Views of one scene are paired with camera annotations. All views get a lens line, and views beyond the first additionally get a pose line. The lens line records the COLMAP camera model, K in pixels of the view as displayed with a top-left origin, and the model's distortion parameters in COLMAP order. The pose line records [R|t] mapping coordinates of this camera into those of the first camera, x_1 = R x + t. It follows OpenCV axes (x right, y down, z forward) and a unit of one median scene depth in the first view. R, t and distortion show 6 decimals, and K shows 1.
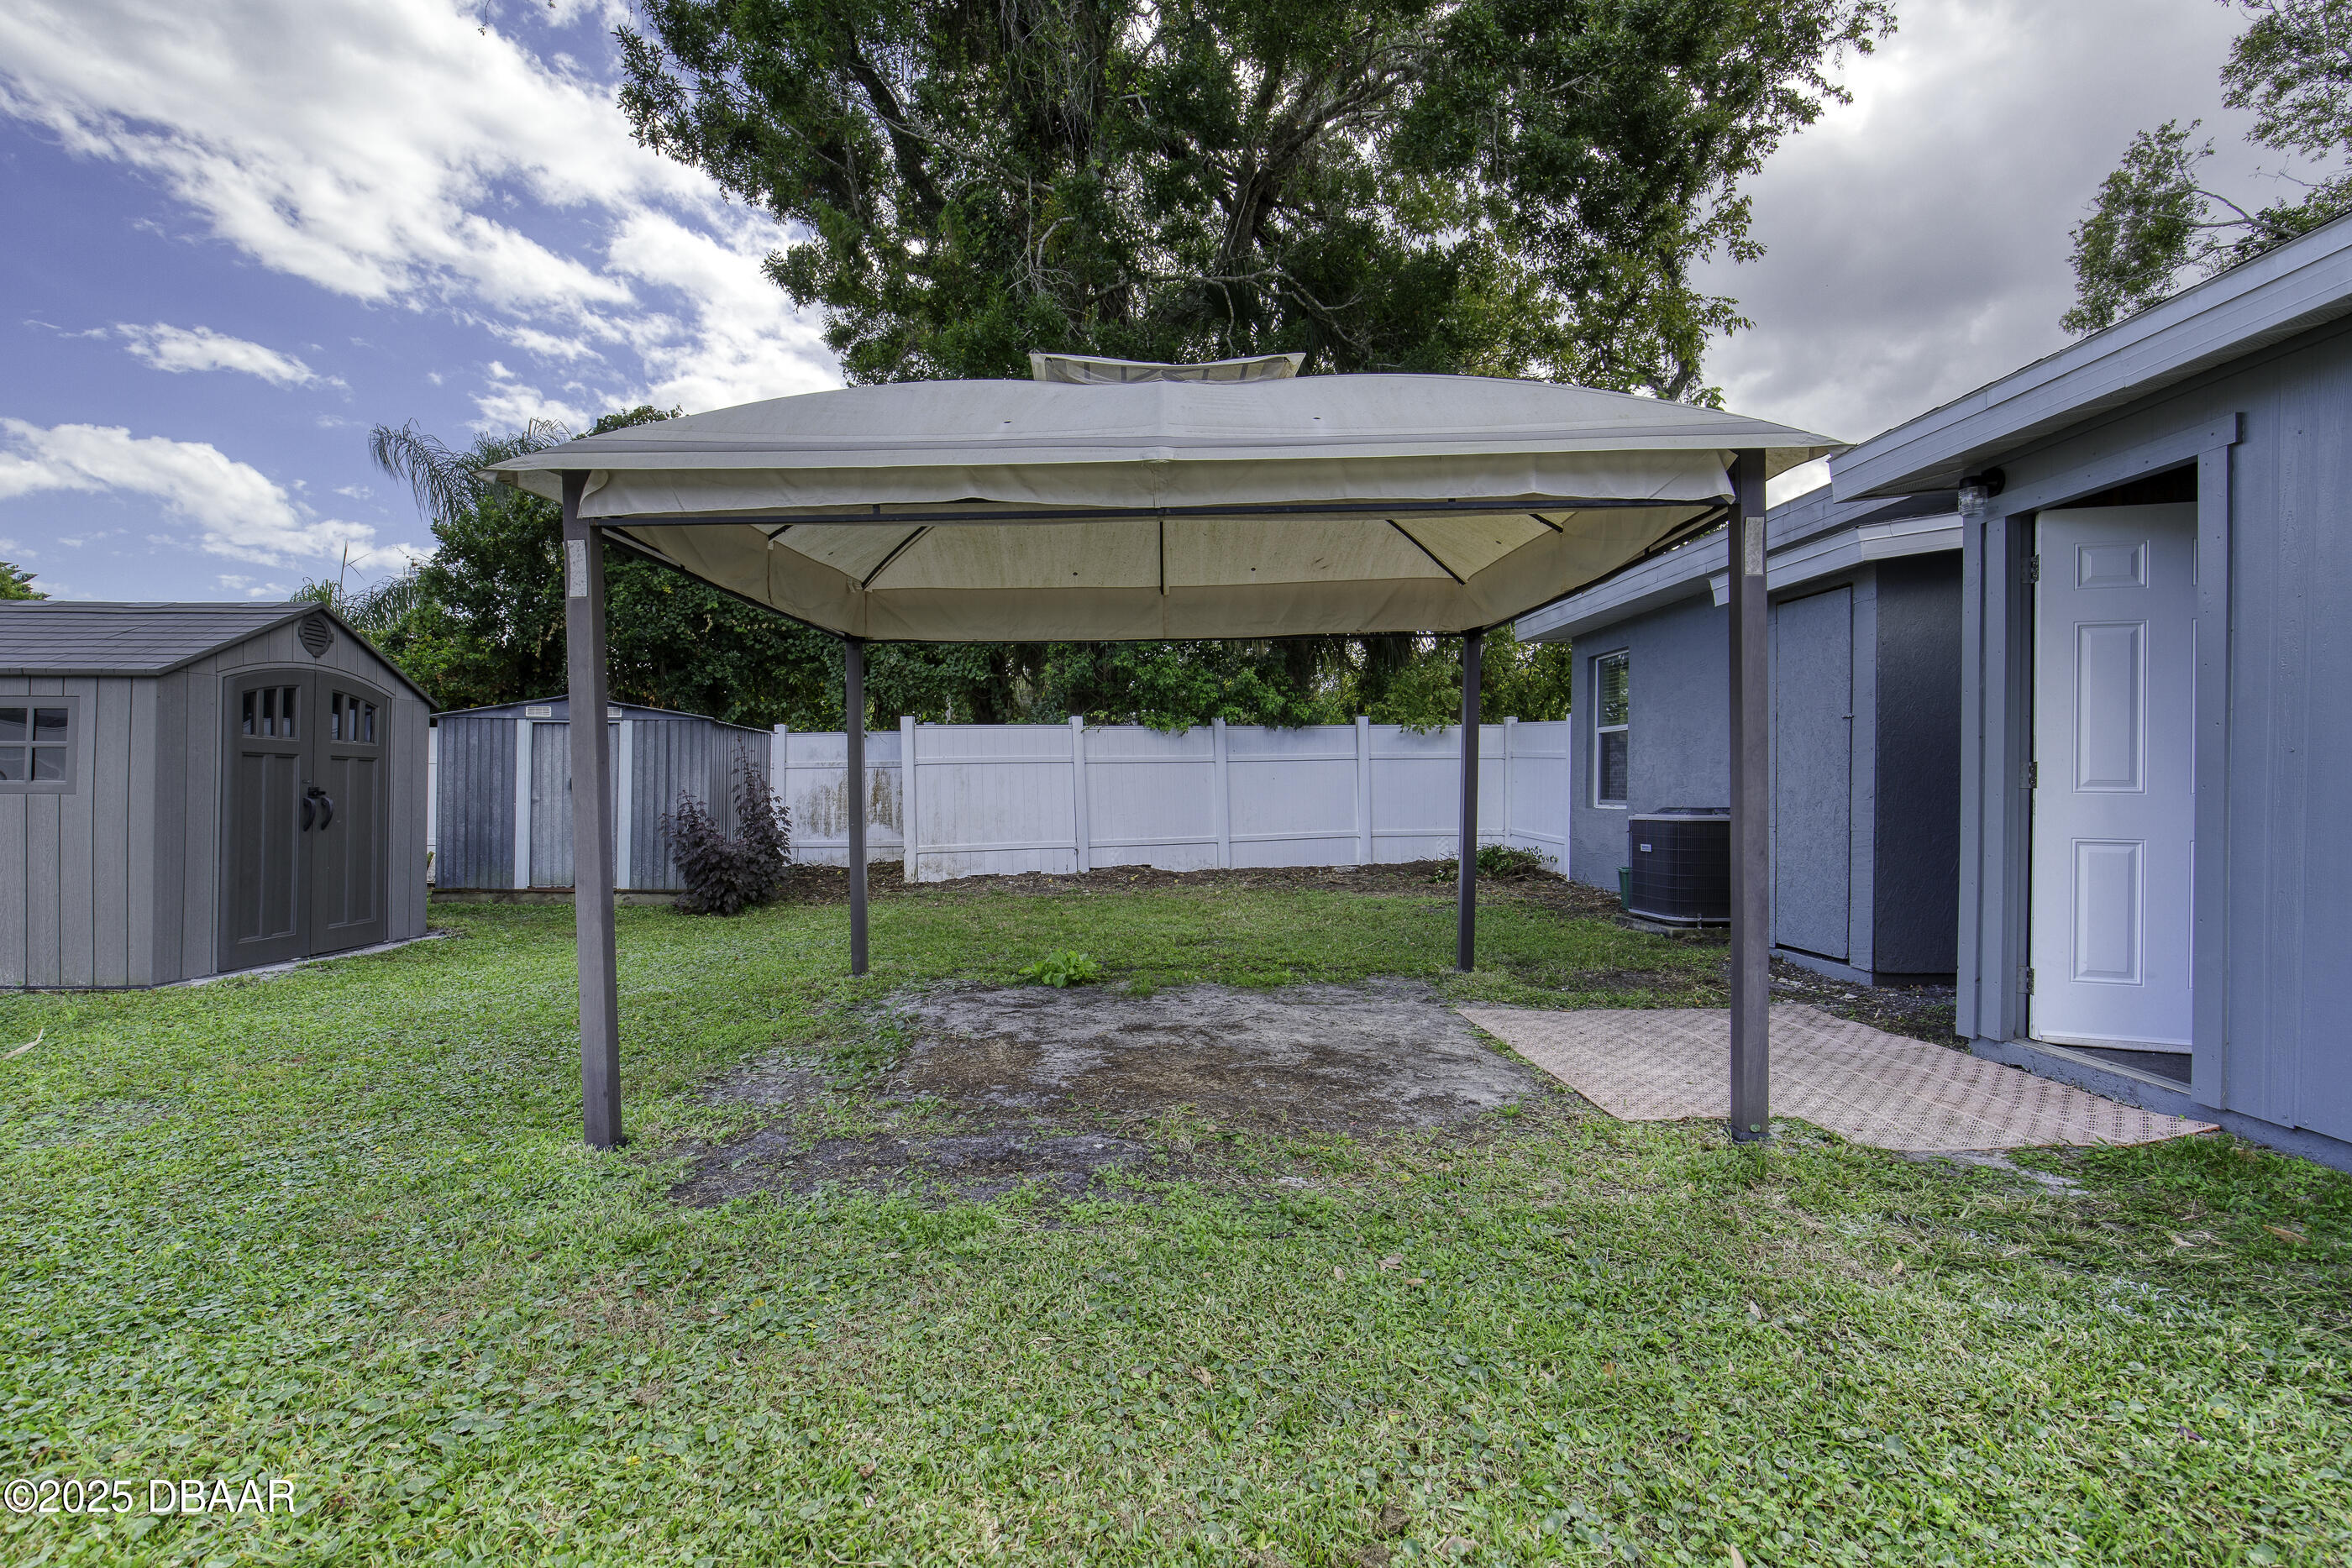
lens RADIAL K [[1092.4, 0, 1176.0], [0, 1092.4, 784.0], [0, 0, 1]] dist [-0.003086, 0.000292]
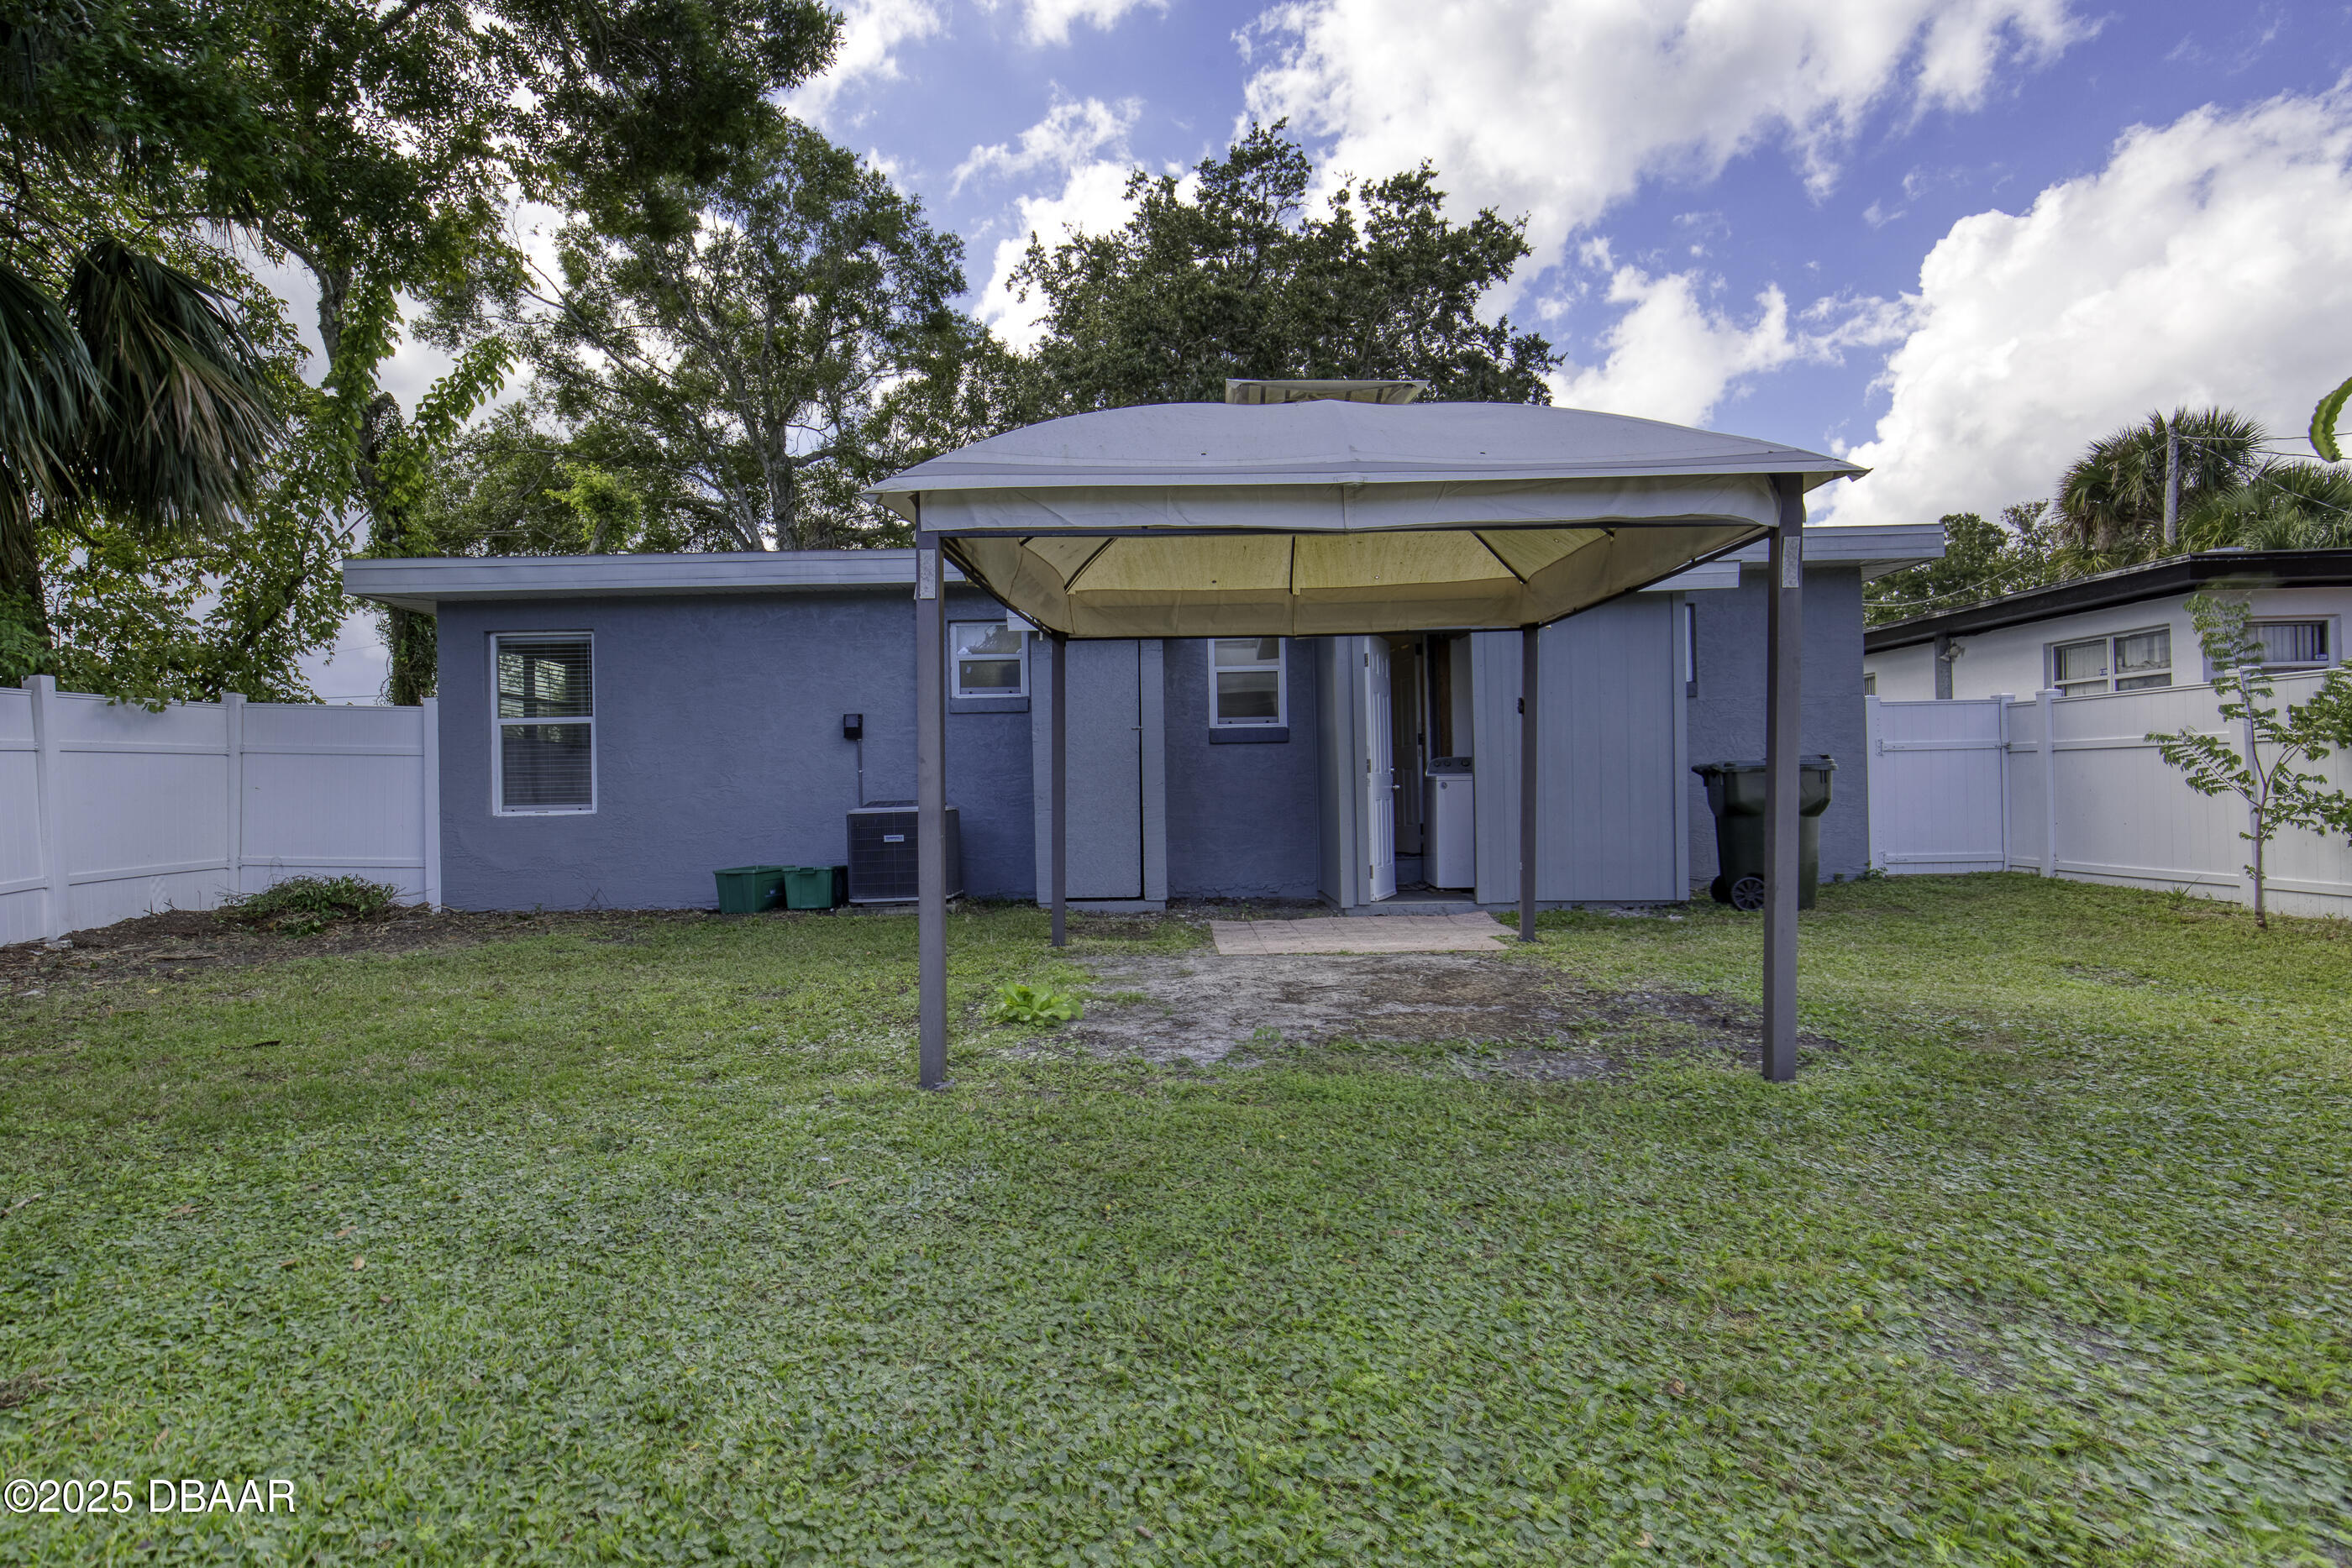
lens RADIAL K [[1319.7, 0, 1176.0], [0, 1319.7, 784.0], [0, 0, 1]] dist [-0.000976, -0.000106]
pose [[0.011856, -0.000812, 0.999929, -0.534312], [0.017791, 0.999842, 0.000601, 0.007216], [-0.999771, 0.017783, 0.011869, 0.453926]]
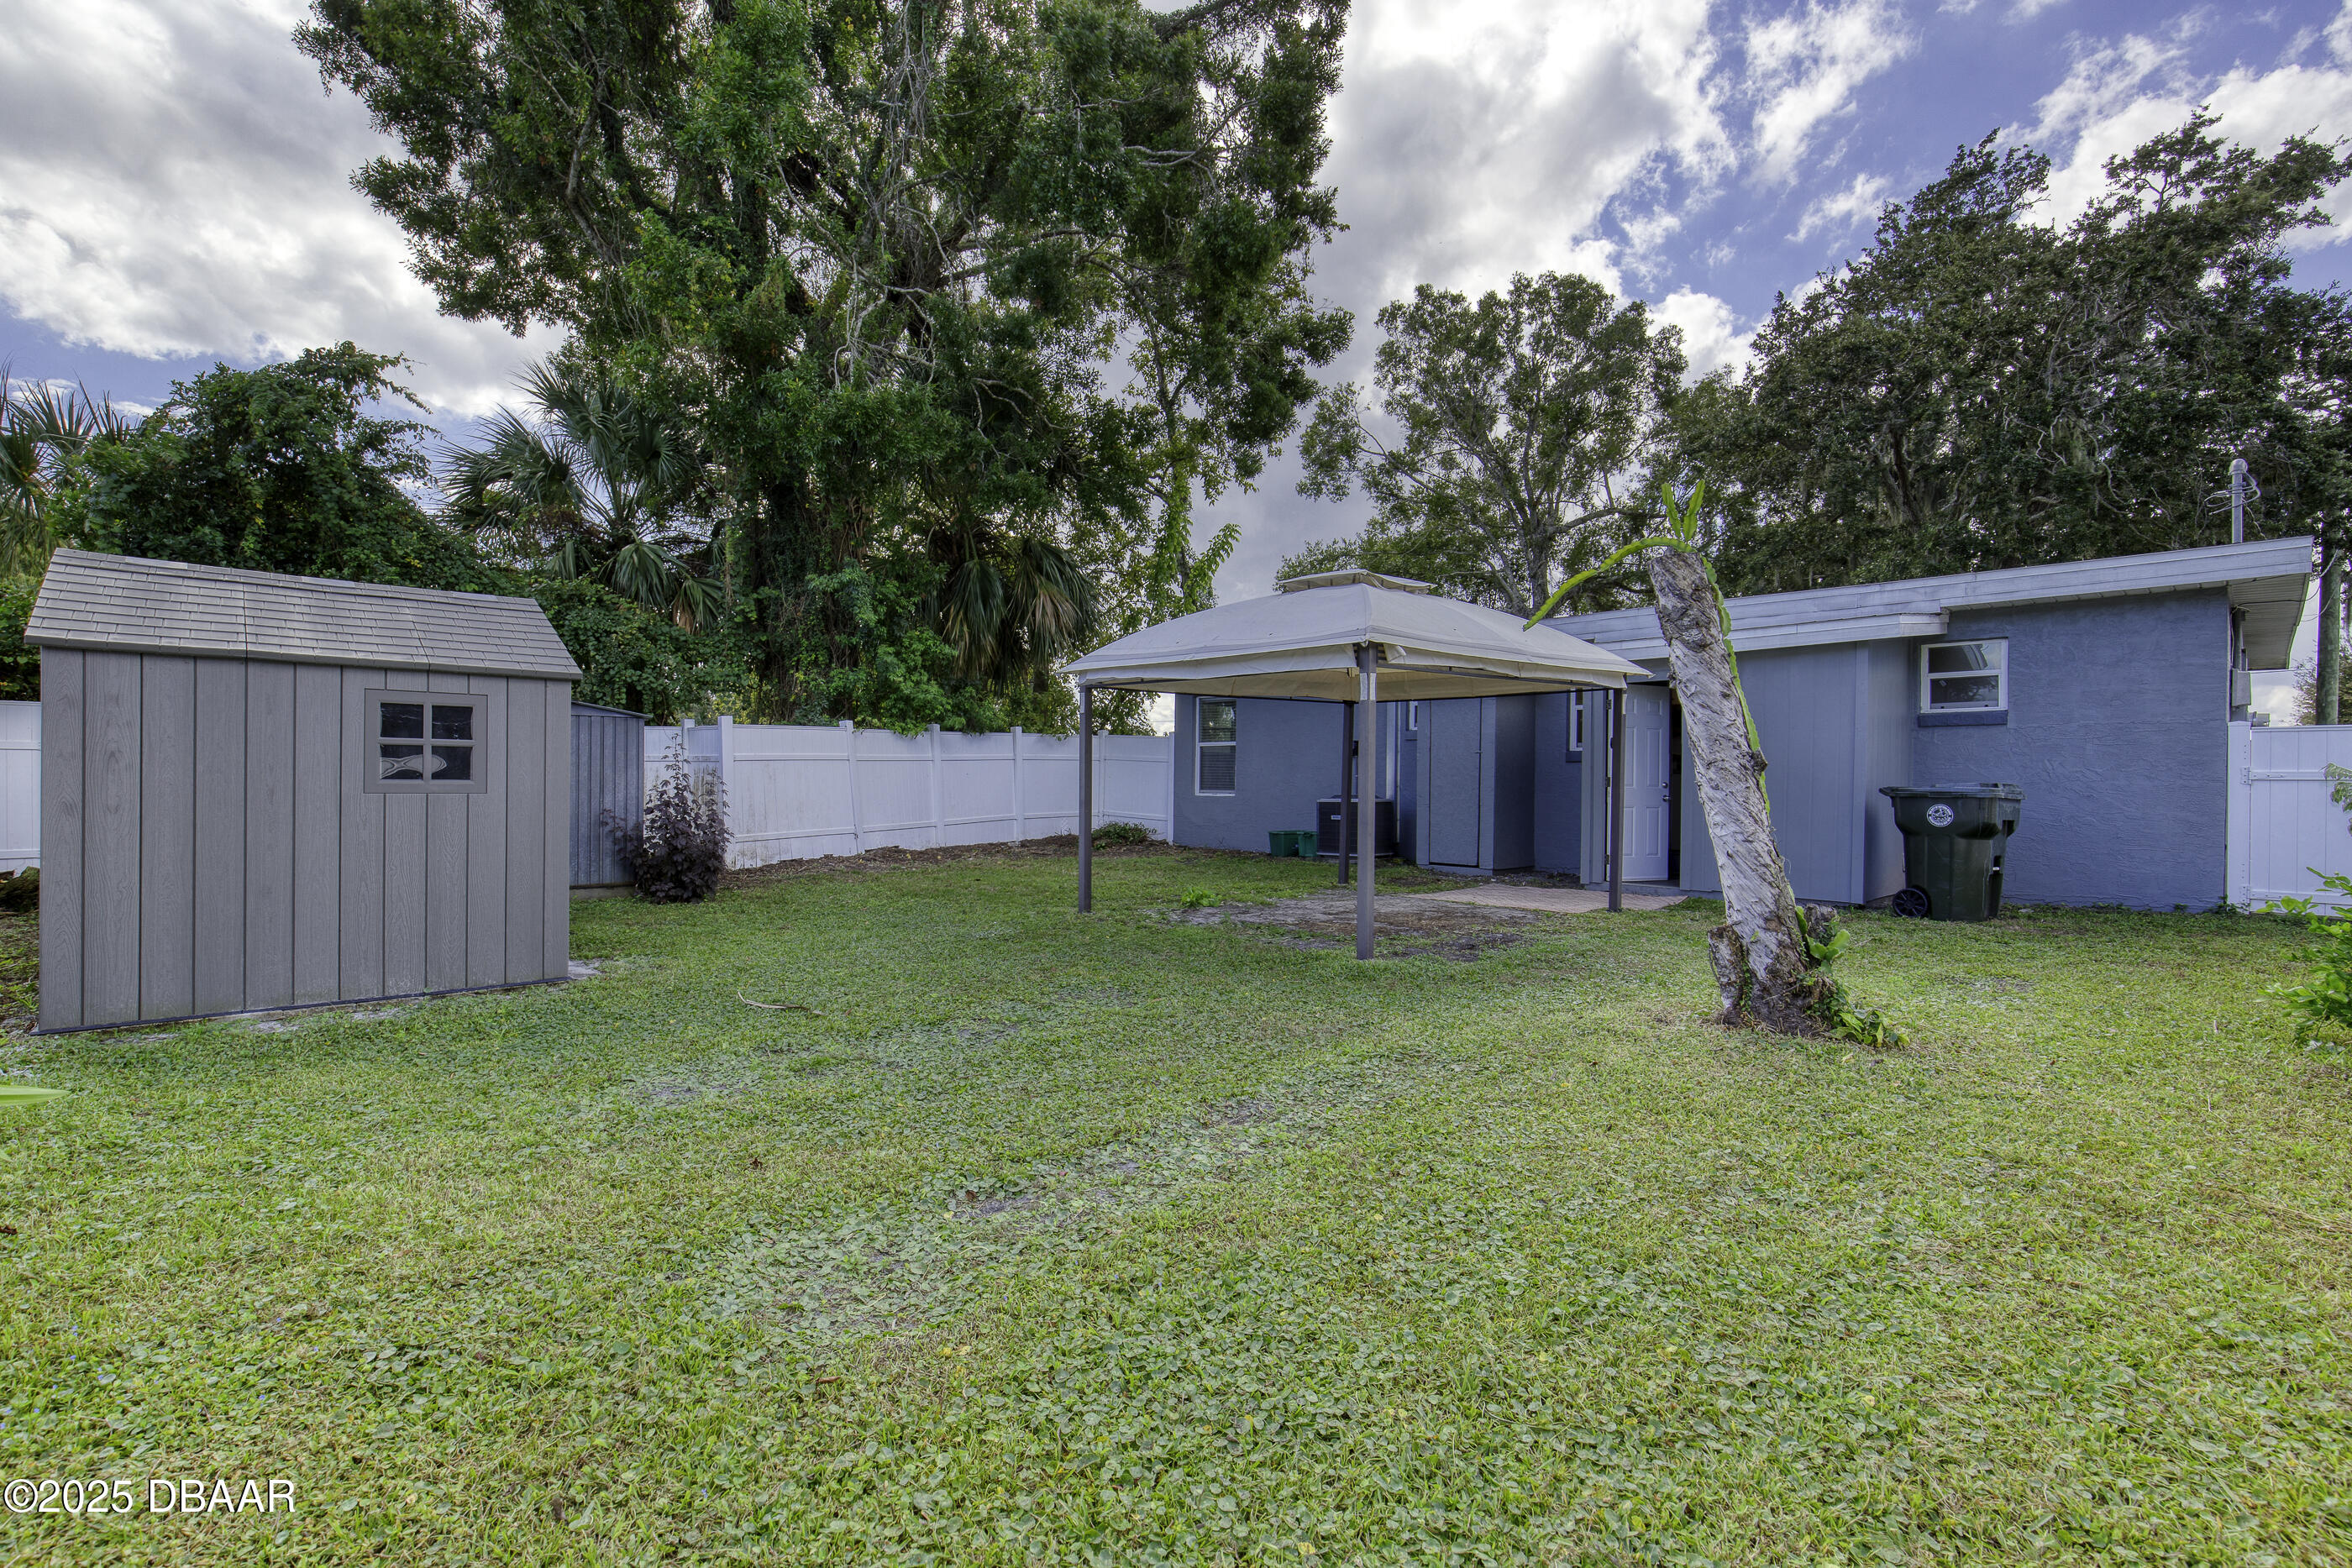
lens RADIAL K [[1071.3, 0, 1149.8], [0, 1071.3, 795.7], [0, 0, 1]] dist [-0.012206, 0.004899]
pose [[0.751970, -0.009490, 0.659129, -0.592318], [-0.004128, 0.999809, 0.019104, -0.004564], [-0.659185, -0.017086, 0.751787, -0.065749]]
